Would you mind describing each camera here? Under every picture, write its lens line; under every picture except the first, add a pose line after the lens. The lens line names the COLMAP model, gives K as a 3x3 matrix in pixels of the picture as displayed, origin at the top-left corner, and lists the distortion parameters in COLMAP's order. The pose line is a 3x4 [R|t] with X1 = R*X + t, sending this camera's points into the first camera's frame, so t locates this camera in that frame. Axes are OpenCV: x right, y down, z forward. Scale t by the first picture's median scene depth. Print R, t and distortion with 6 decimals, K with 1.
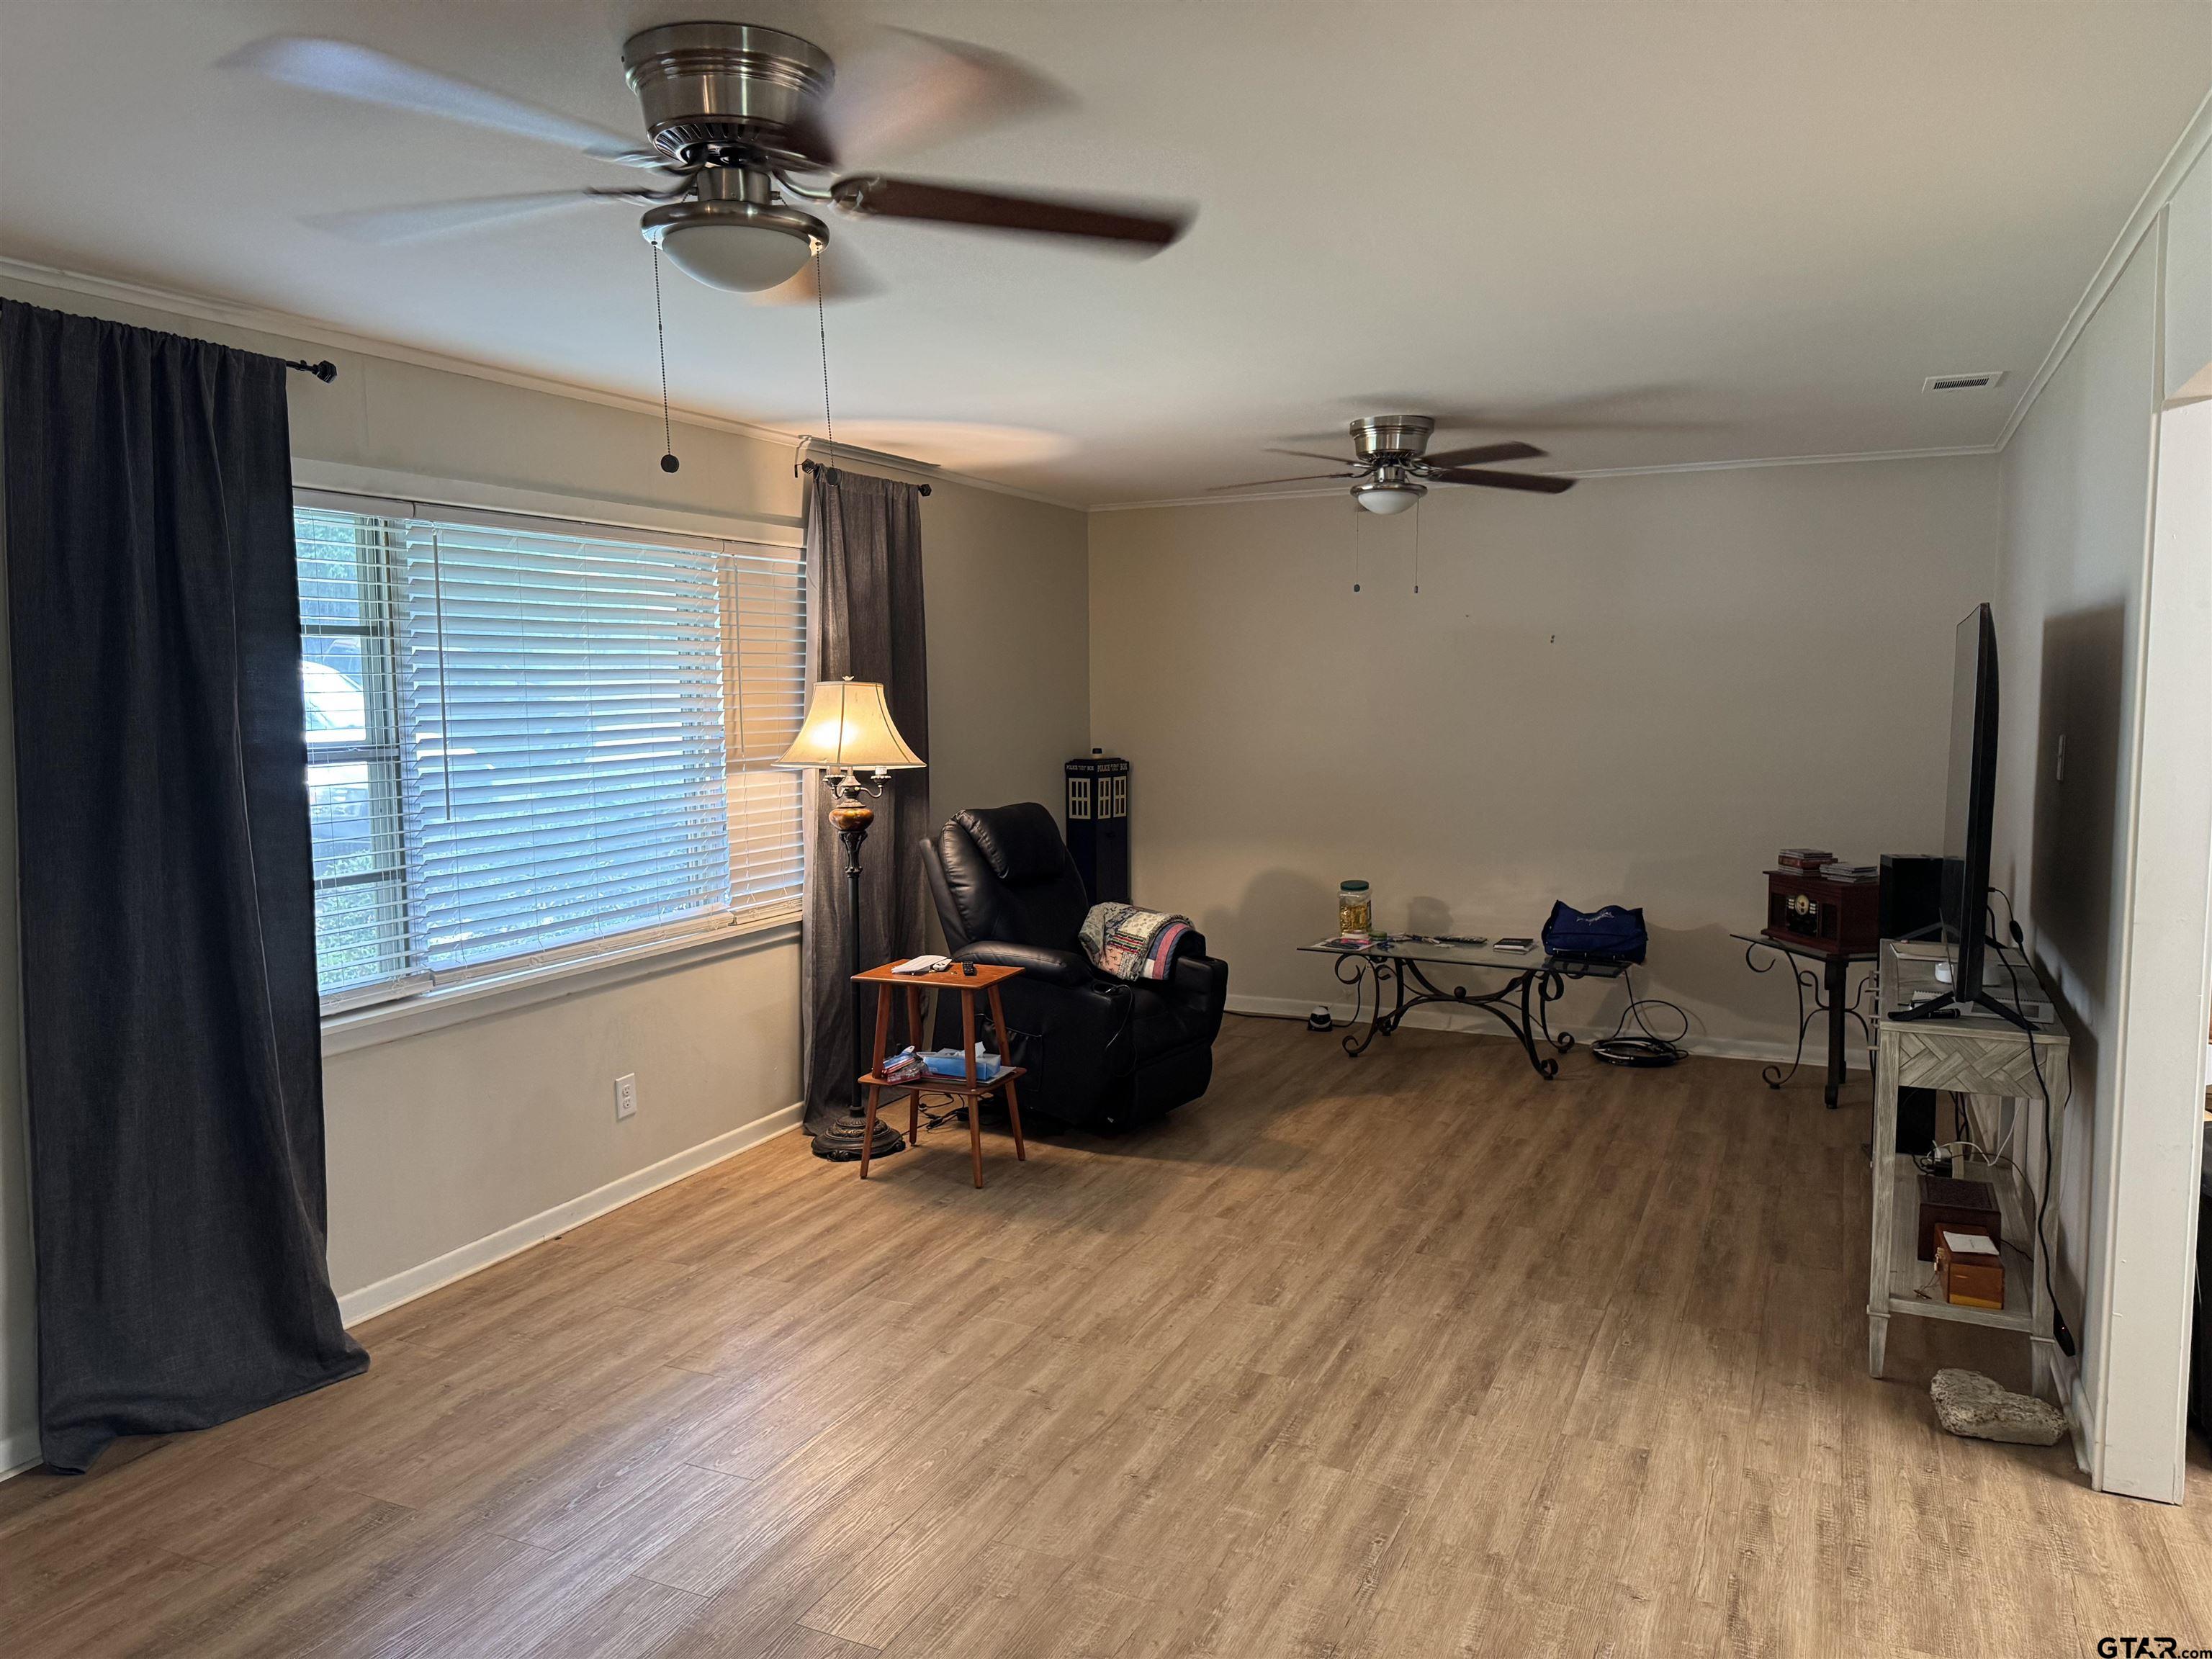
lens RADIAL K [[1581.2, 0, 1088.7], [0, 1581.2, 809.2], [0, 0, 1]] dist [0.055170, -0.077945]
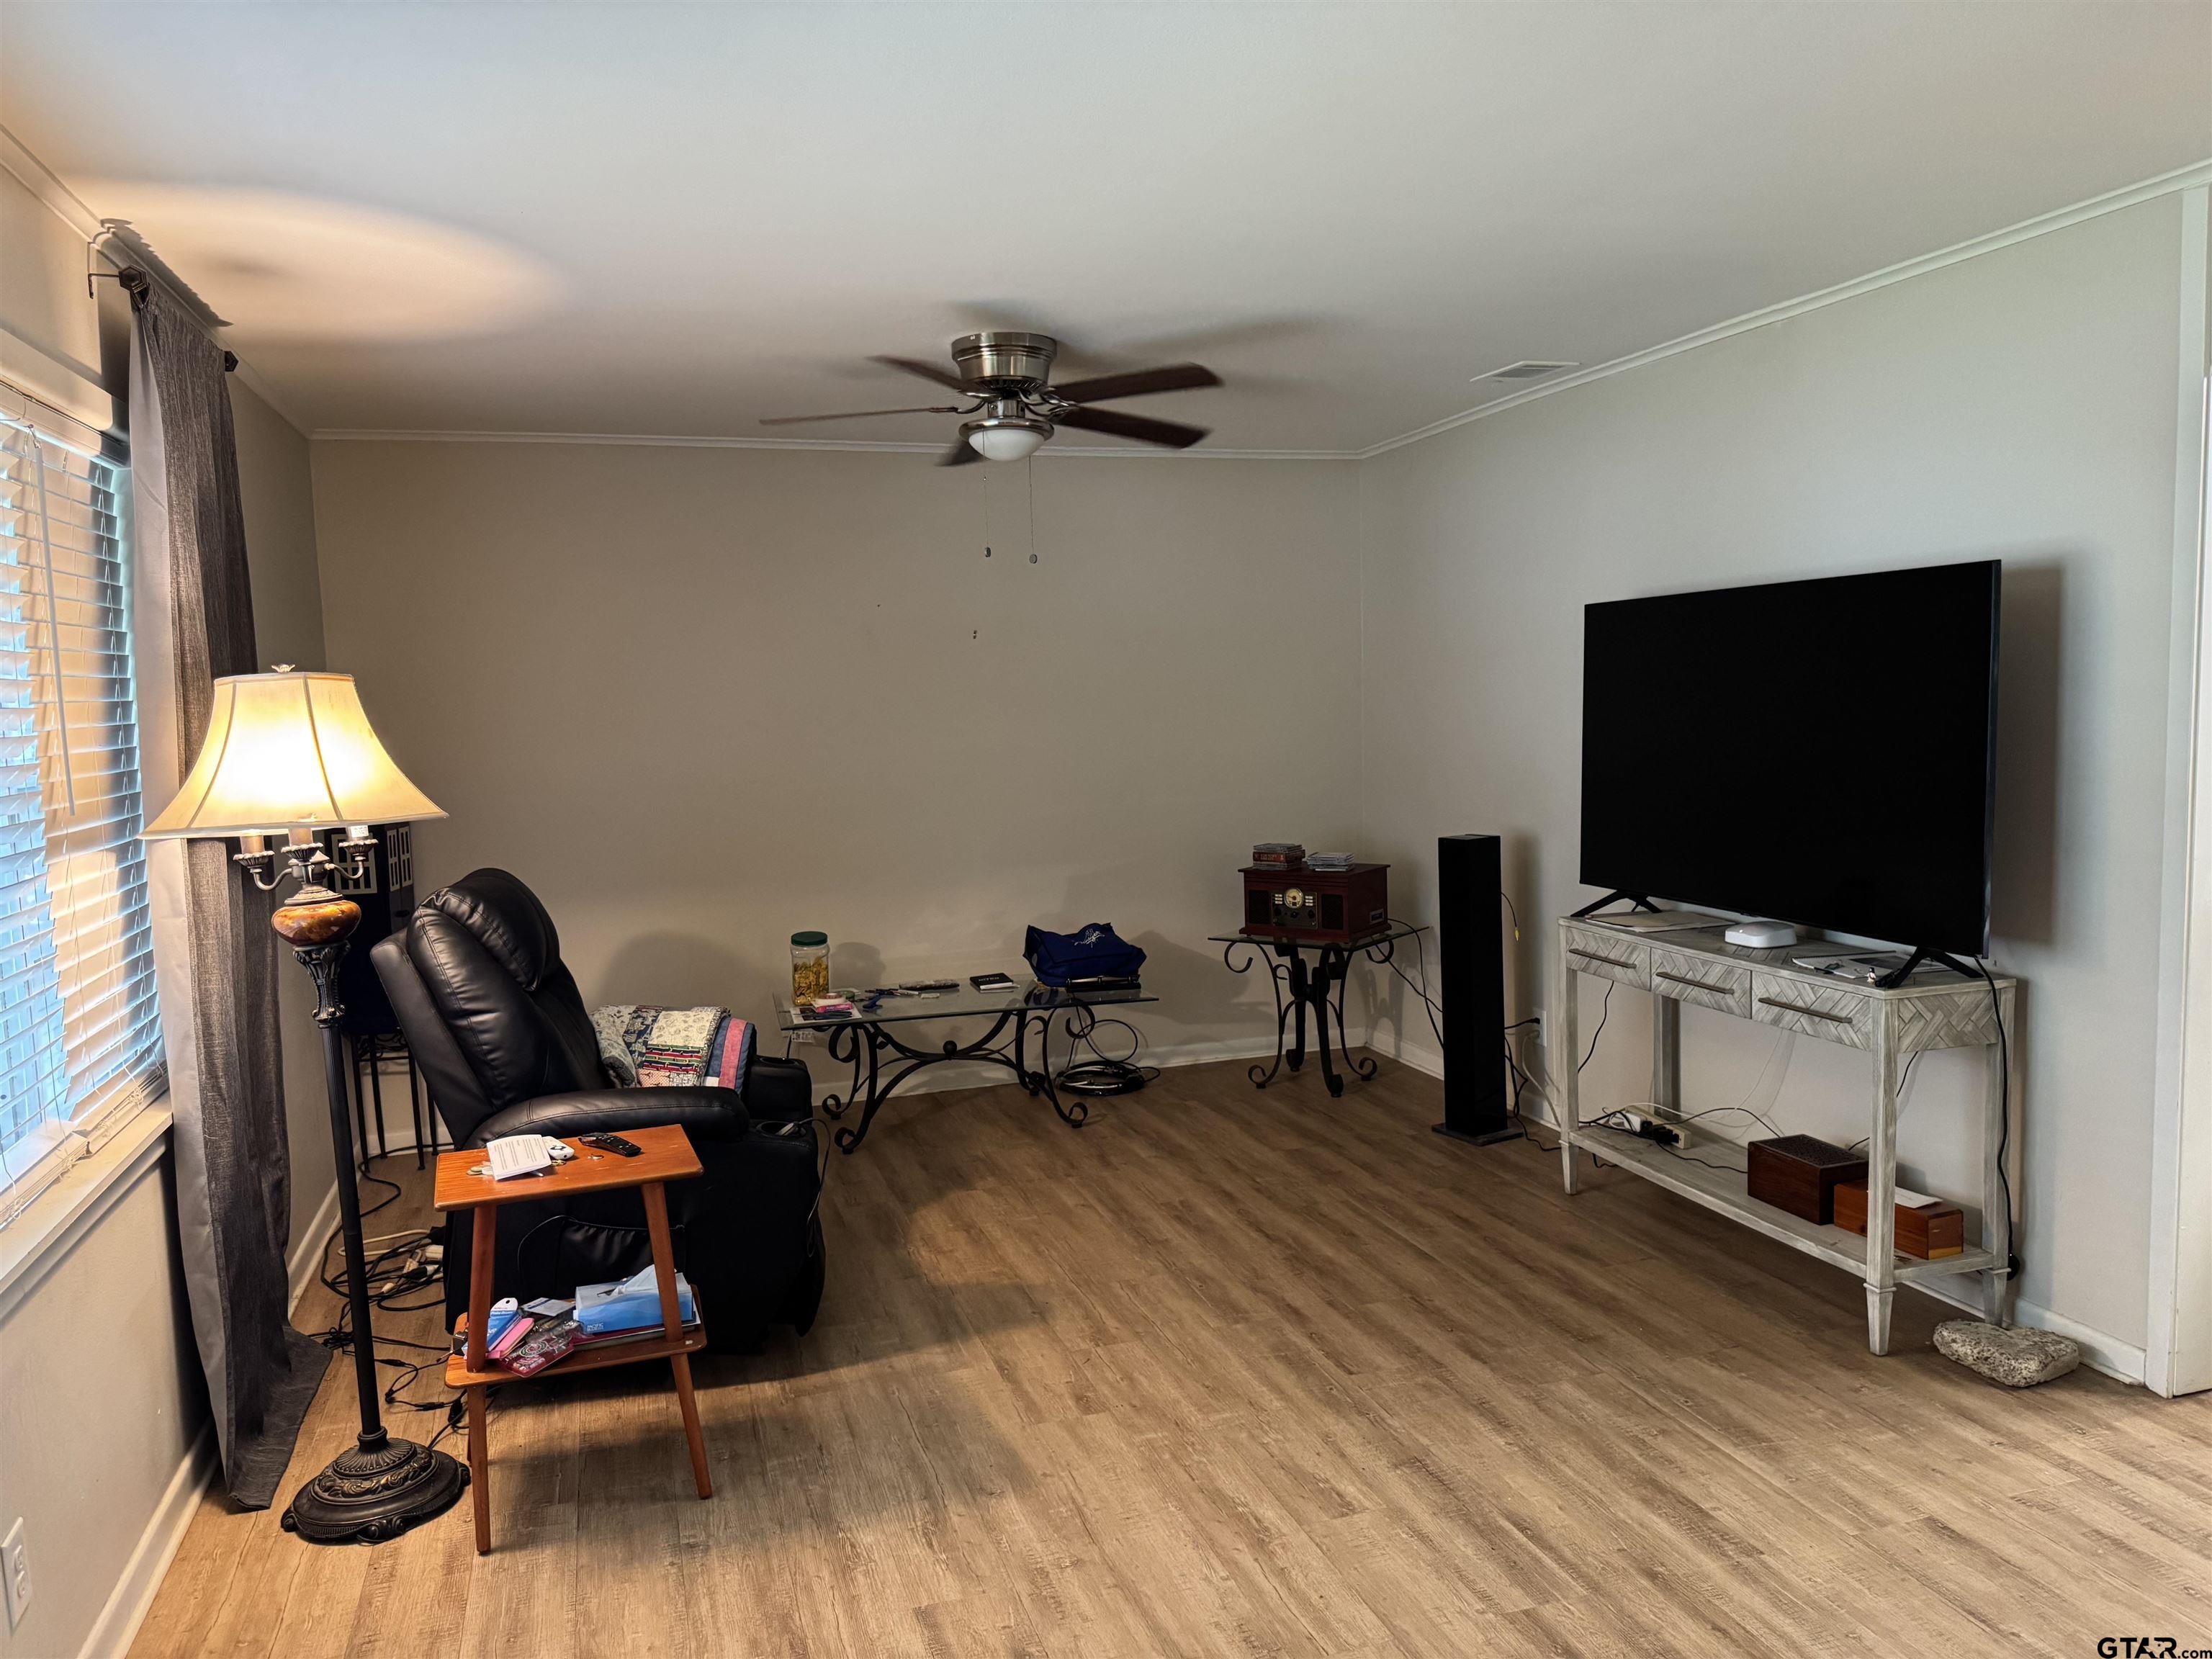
lens RADIAL K [[1581.2, 0, 1220.5], [0, 1581.2, 816.0], [0, 0, 1]] dist [0.055170, -0.077945]
pose [[0.718998, -0.072100, 0.691262, -0.311886], [0.079094, 0.996631, 0.021683, -0.018633], [-0.690497, 0.039085, 0.722279, 0.384879]]
